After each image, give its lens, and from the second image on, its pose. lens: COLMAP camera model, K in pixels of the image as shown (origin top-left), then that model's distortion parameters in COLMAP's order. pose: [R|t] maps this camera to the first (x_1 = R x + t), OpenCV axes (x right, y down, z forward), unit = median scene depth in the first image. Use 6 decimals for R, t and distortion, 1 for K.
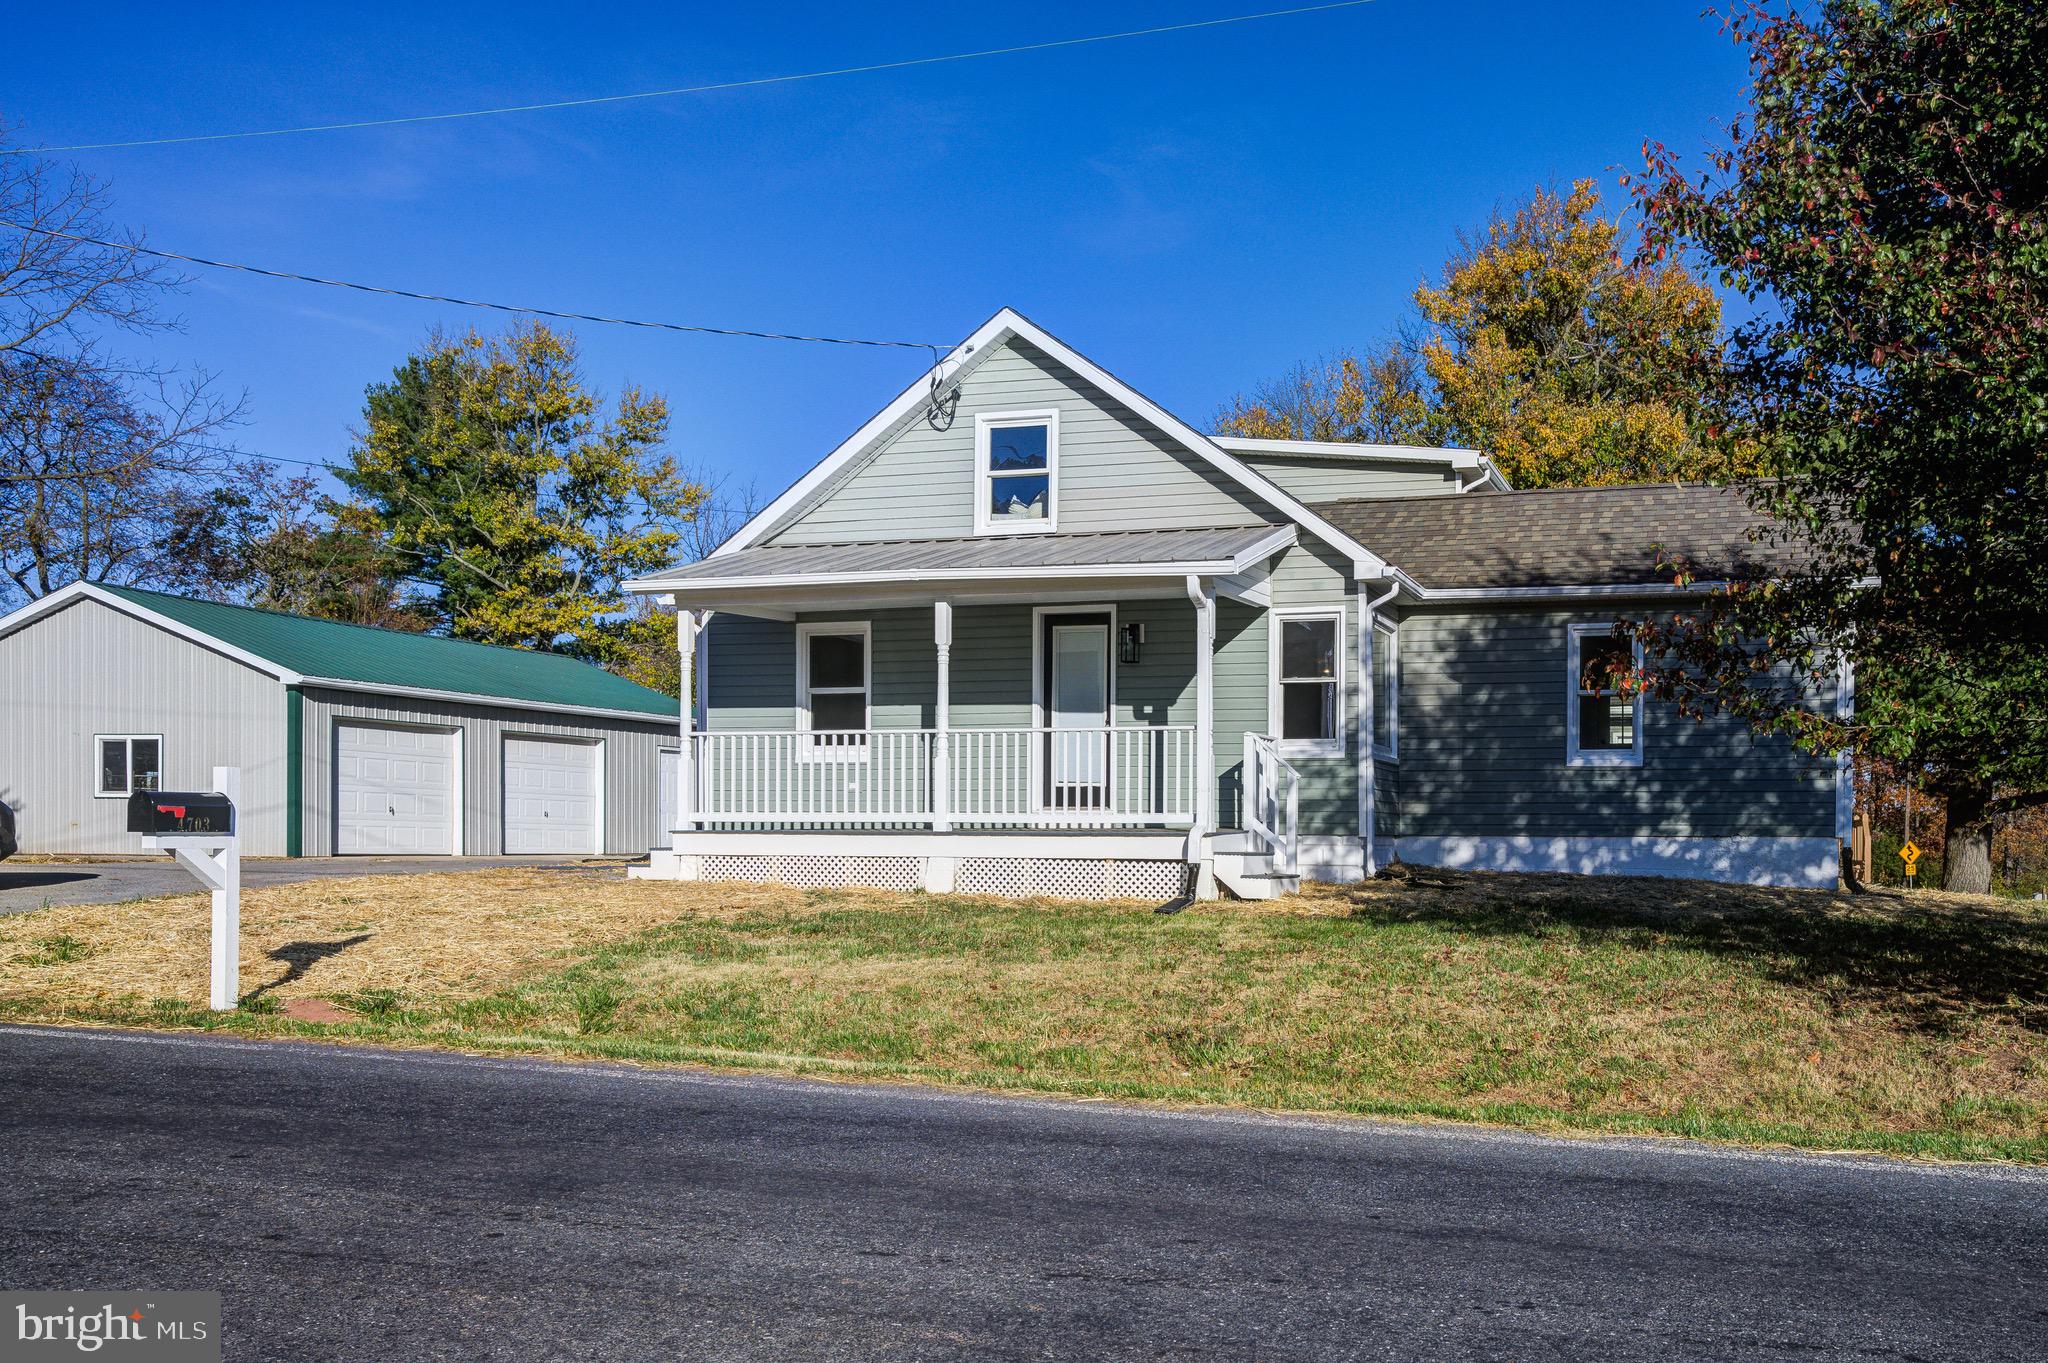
lens RADIAL K [[1466.4, 0, 1122.2], [0, 1466.4, 829.6], [0, 0, 1]] dist [0.004411, 0.002085]
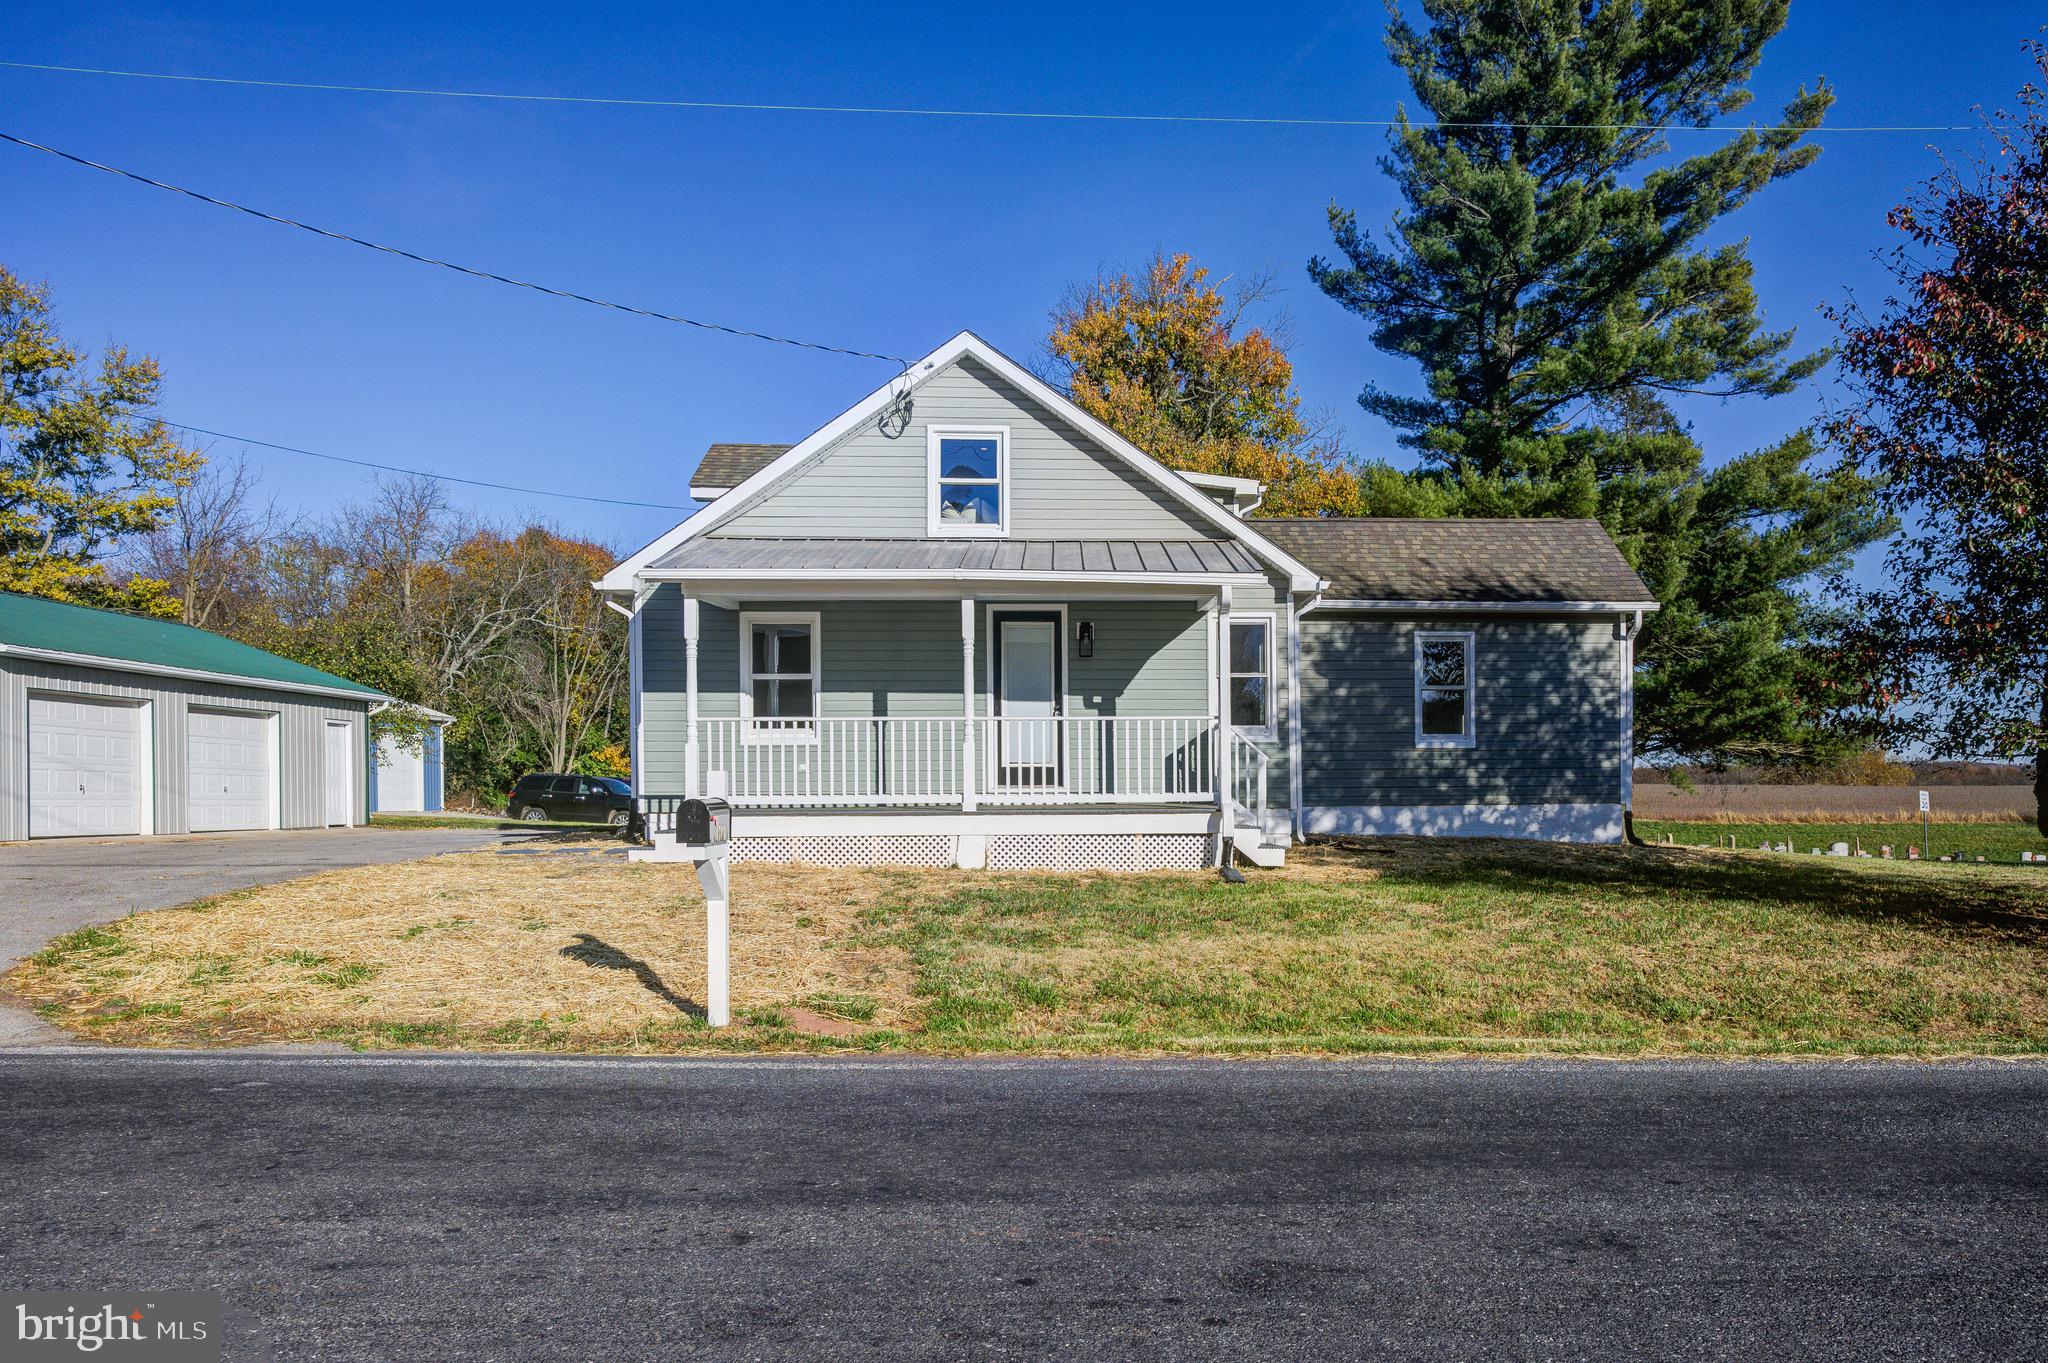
lens RADIAL K [[1291.8, 0, 1027.7], [0, 1291.8, 787.2], [0, 0, 1]] dist [0.002911, 0.002894]
pose [[0.958857, -0.009185, 0.283742, -0.306847], [0.010015, 0.999949, -0.001477, -0.013110], [-0.283714, 0.004258, 0.958900, 0.063258]]
